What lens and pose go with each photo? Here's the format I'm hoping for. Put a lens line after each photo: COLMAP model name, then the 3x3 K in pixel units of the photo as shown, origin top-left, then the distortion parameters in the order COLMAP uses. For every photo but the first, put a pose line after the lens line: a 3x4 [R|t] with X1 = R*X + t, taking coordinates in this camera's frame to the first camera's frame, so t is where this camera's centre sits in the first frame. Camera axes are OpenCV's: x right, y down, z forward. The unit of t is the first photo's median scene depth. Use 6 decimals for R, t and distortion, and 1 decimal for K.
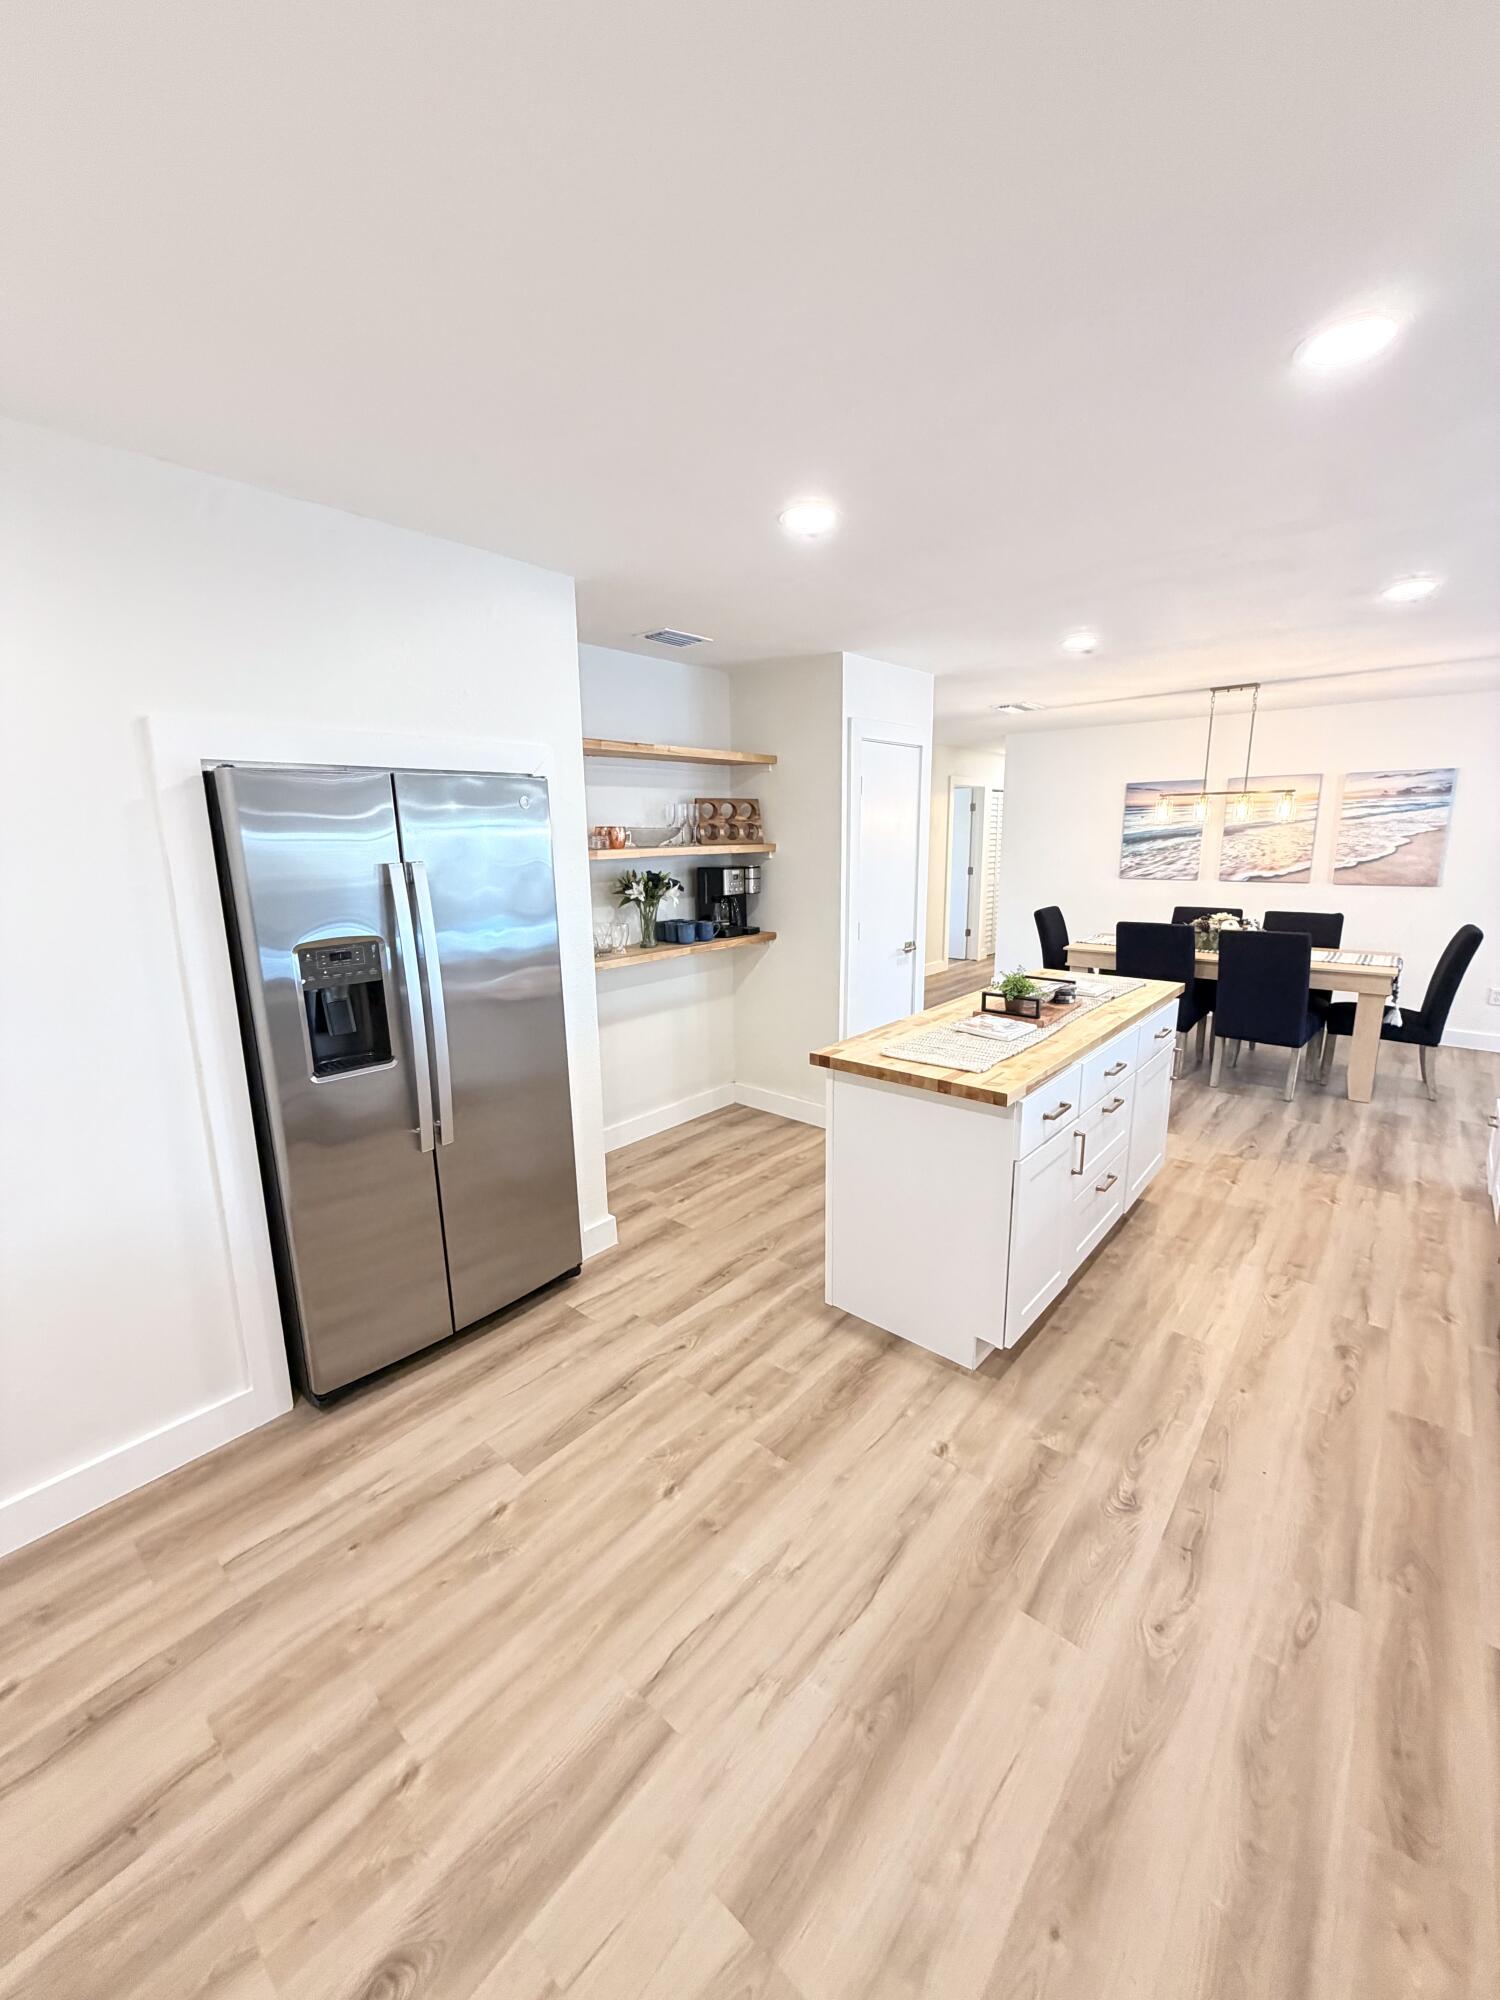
lens RADIAL K [[799.9, 0, 752.5], [0, 799.9, 1003.1], [0, 0, 1]] dist [0.002984, 0.000370]
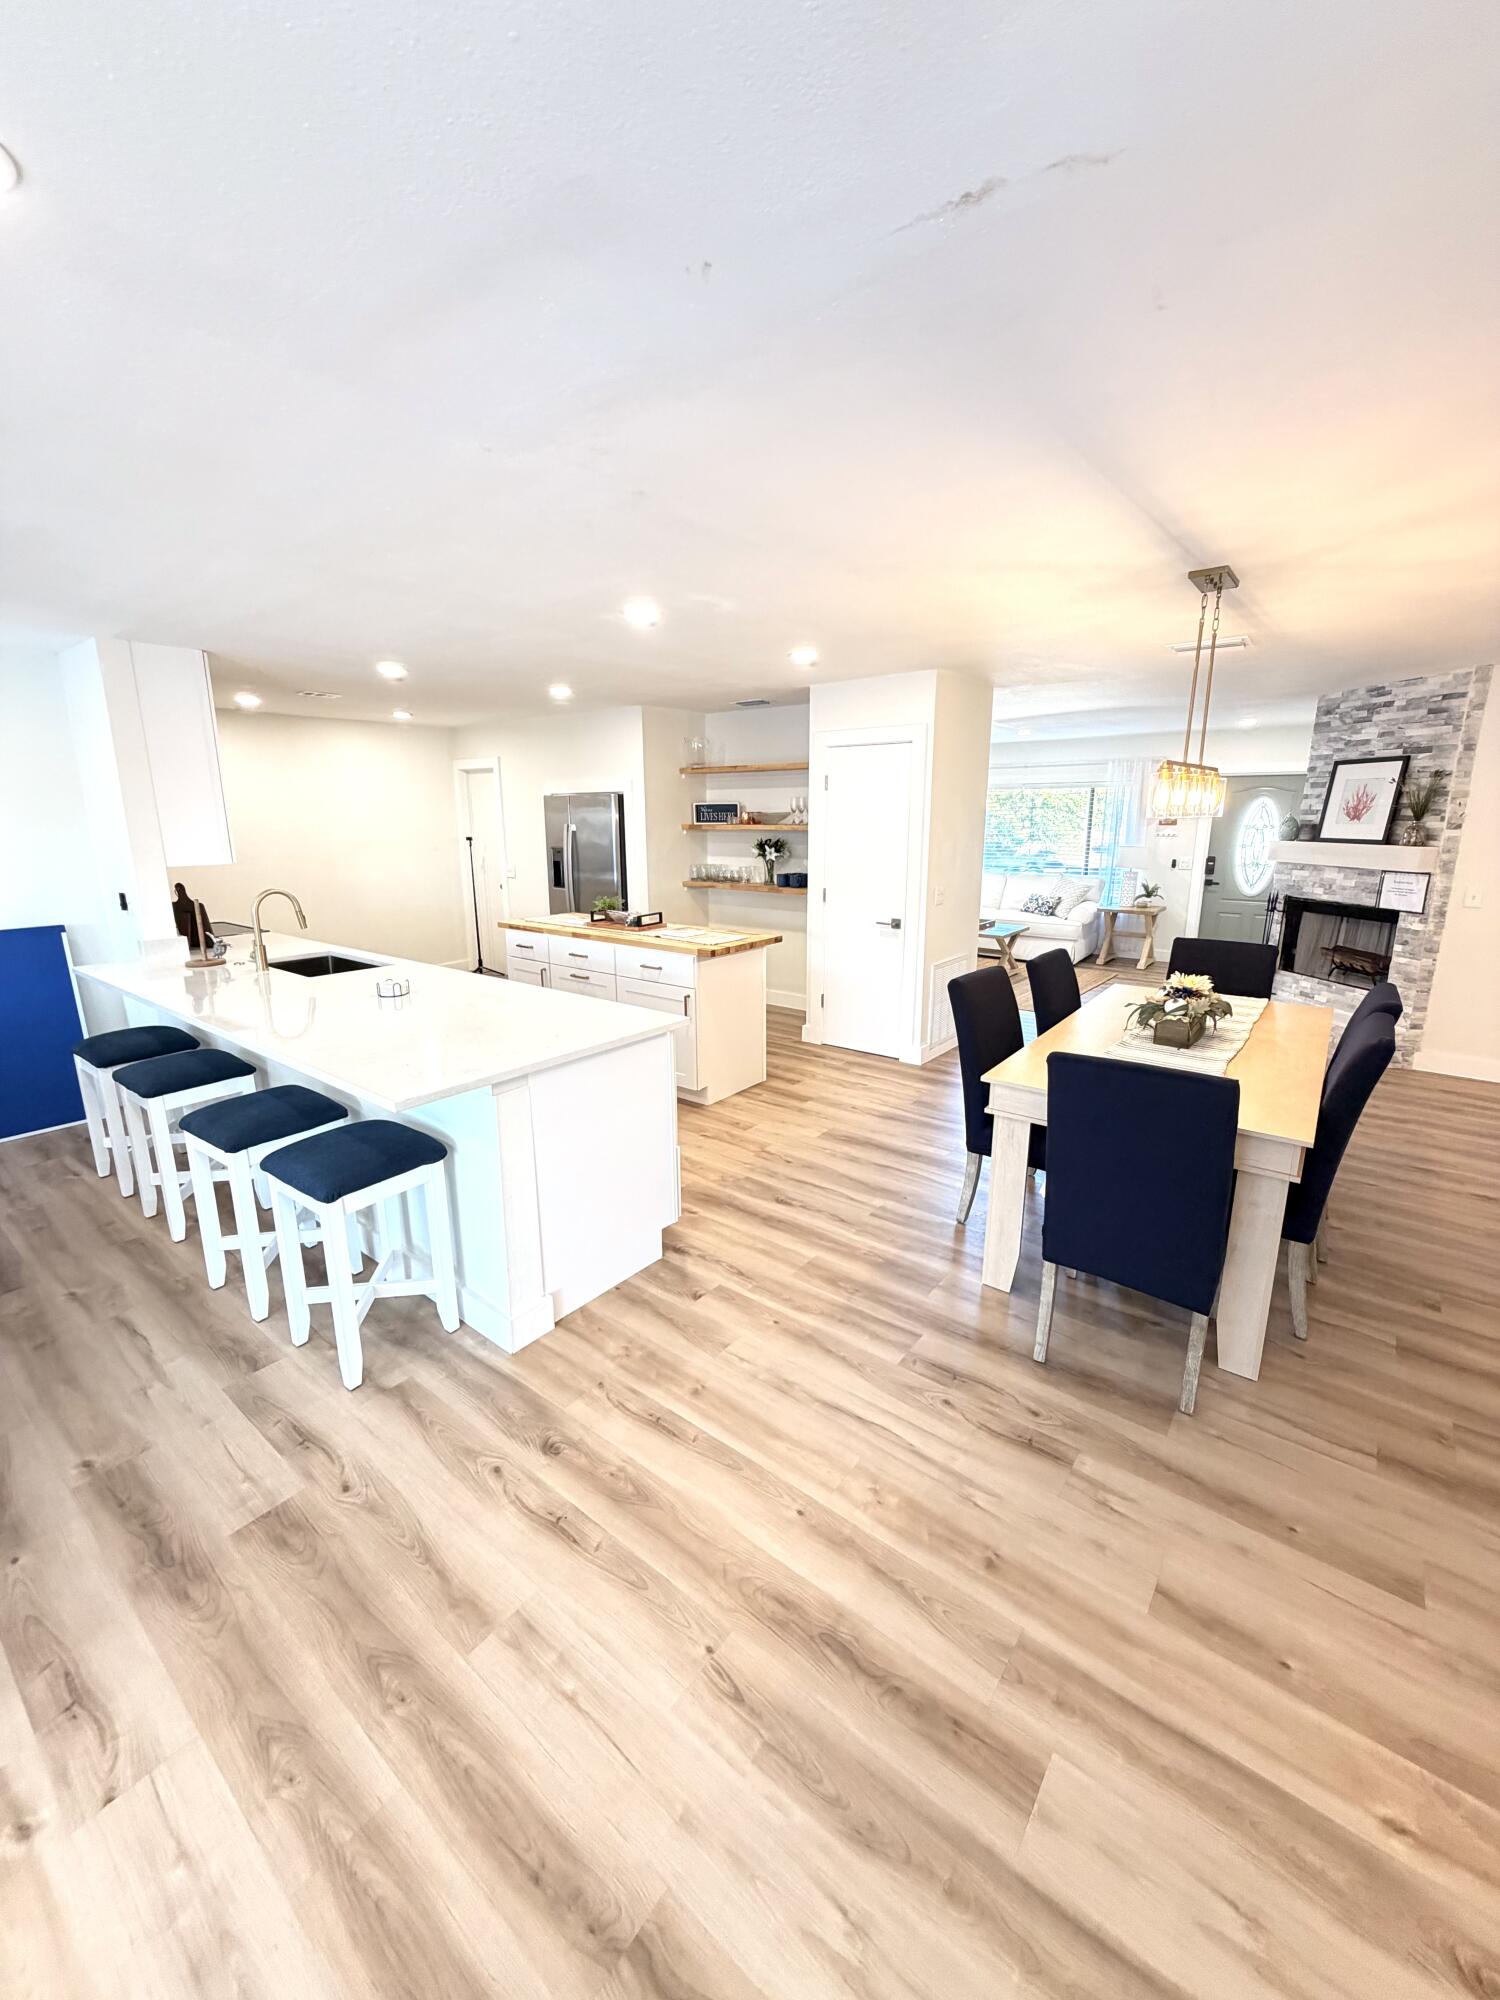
lens RADIAL K [[799.9, 0, 751.2], [0, 799.9, 995.7], [0, 0, 1]] dist [0.002984, 0.000370]
pose [[0.034577, 0.241418, -0.969805, 1.506081], [-0.209134, 0.950649, 0.229193, -0.217973], [0.977276, 0.194894, 0.083359, 0.845684]]
